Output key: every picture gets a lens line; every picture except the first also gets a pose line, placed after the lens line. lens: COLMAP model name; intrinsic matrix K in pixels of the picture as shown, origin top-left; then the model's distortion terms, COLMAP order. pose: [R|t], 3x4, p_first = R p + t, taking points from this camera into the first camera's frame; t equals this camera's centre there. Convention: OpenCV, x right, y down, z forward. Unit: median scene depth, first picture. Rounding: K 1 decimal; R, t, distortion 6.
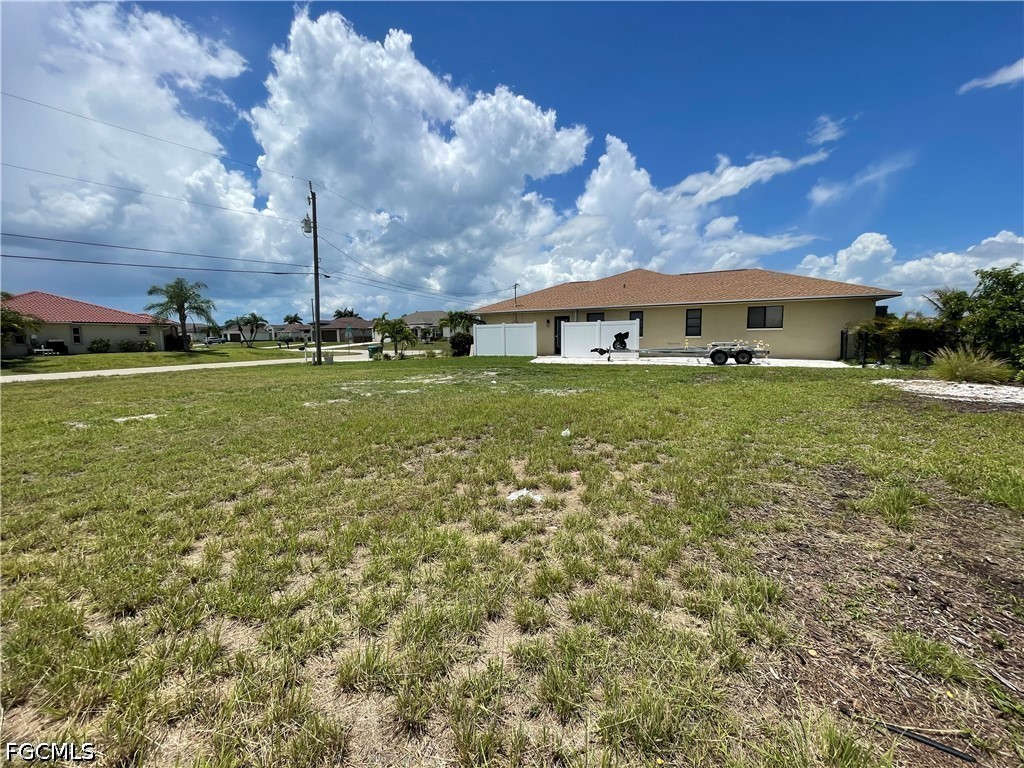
lens RADIAL K [[413.0, 0, 510.7], [0, 413.0, 379.4], [0, 0, 1]] dist [-0.003206, 0.000185]
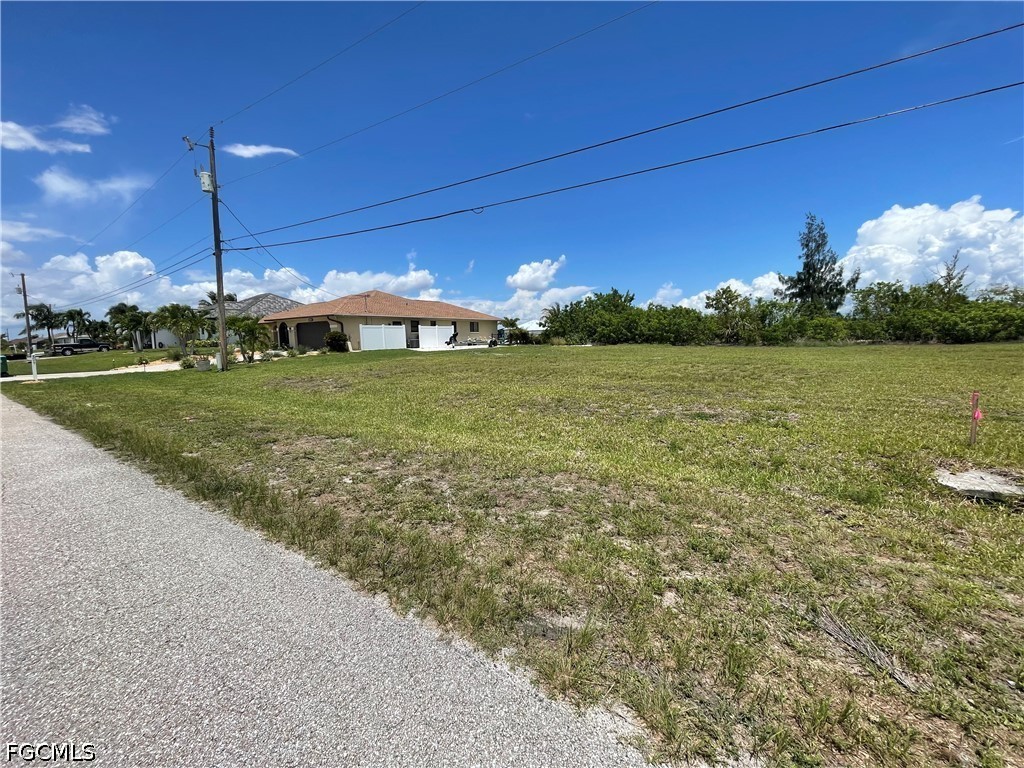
lens RADIAL K [[413.0, 0, 510.7], [0, 413.0, 379.4], [0, 0, 1]] dist [-0.003206, 0.000185]
pose [[0.095605, -0.093043, 0.991061, -0.602273], [0.121912, 0.989221, 0.081110, -0.010137], [-0.987926, 0.113068, 0.105918, 0.225758]]
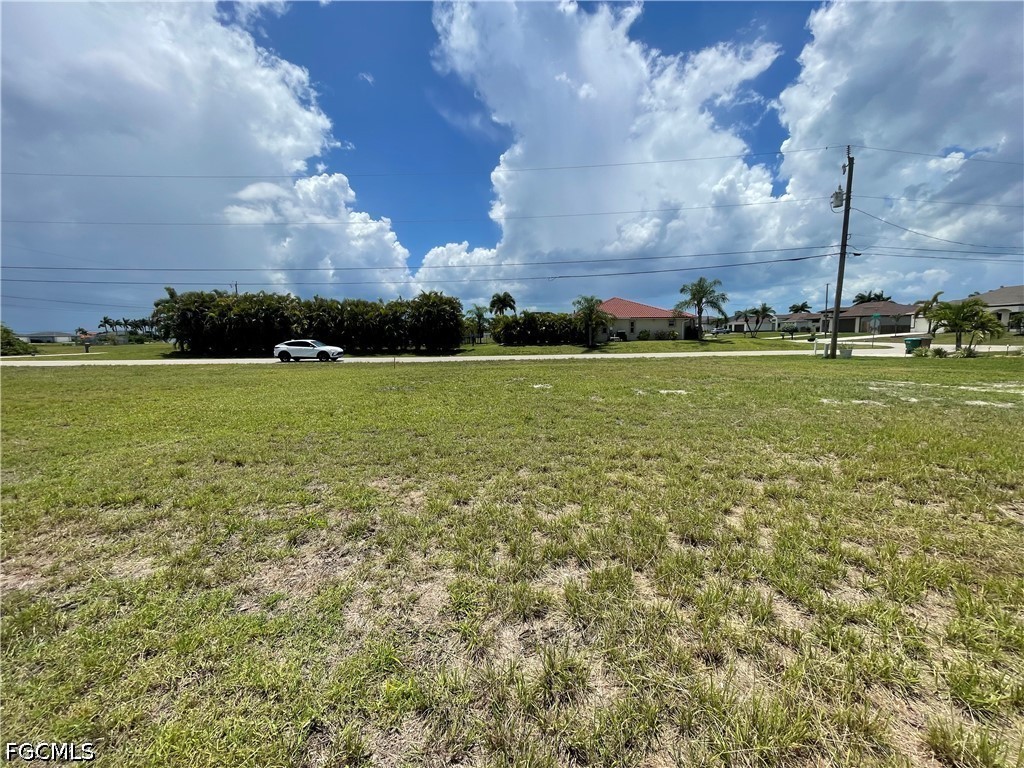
lens RADIAL K [[413.0, 0, 510.7], [0, 413.0, 379.4], [0, 0, 1]] dist [-0.003206, 0.000185]
pose [[0.467208, 0.100525, -0.878414, -0.006880], [-0.080652, 0.994219, 0.070881, 0.001205], [0.880461, 0.037730, 0.472615, -0.006295]]
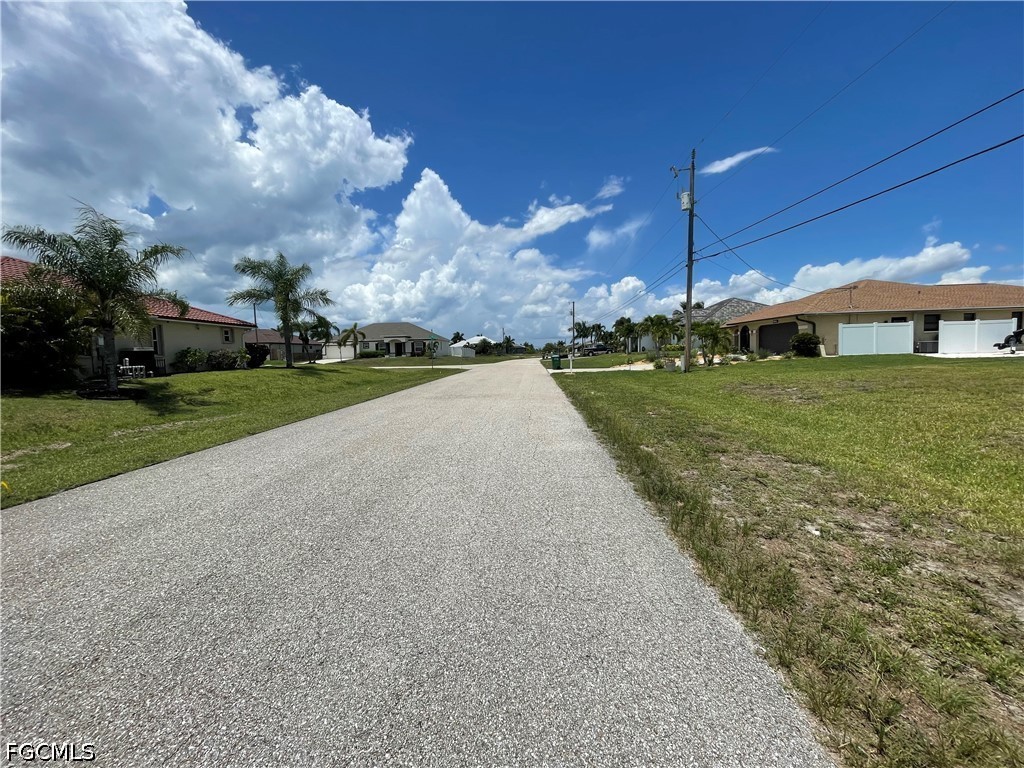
lens RADIAL K [[413.0, 0, 510.7], [0, 413.0, 379.4], [0, 0, 1]] dist [-0.003206, 0.000185]
pose [[0.895799, -0.042593, 0.442415, -0.590245], [0.062987, 0.997517, -0.031499, -0.010387], [-0.439975, 0.056083, 0.896257, 0.233549]]
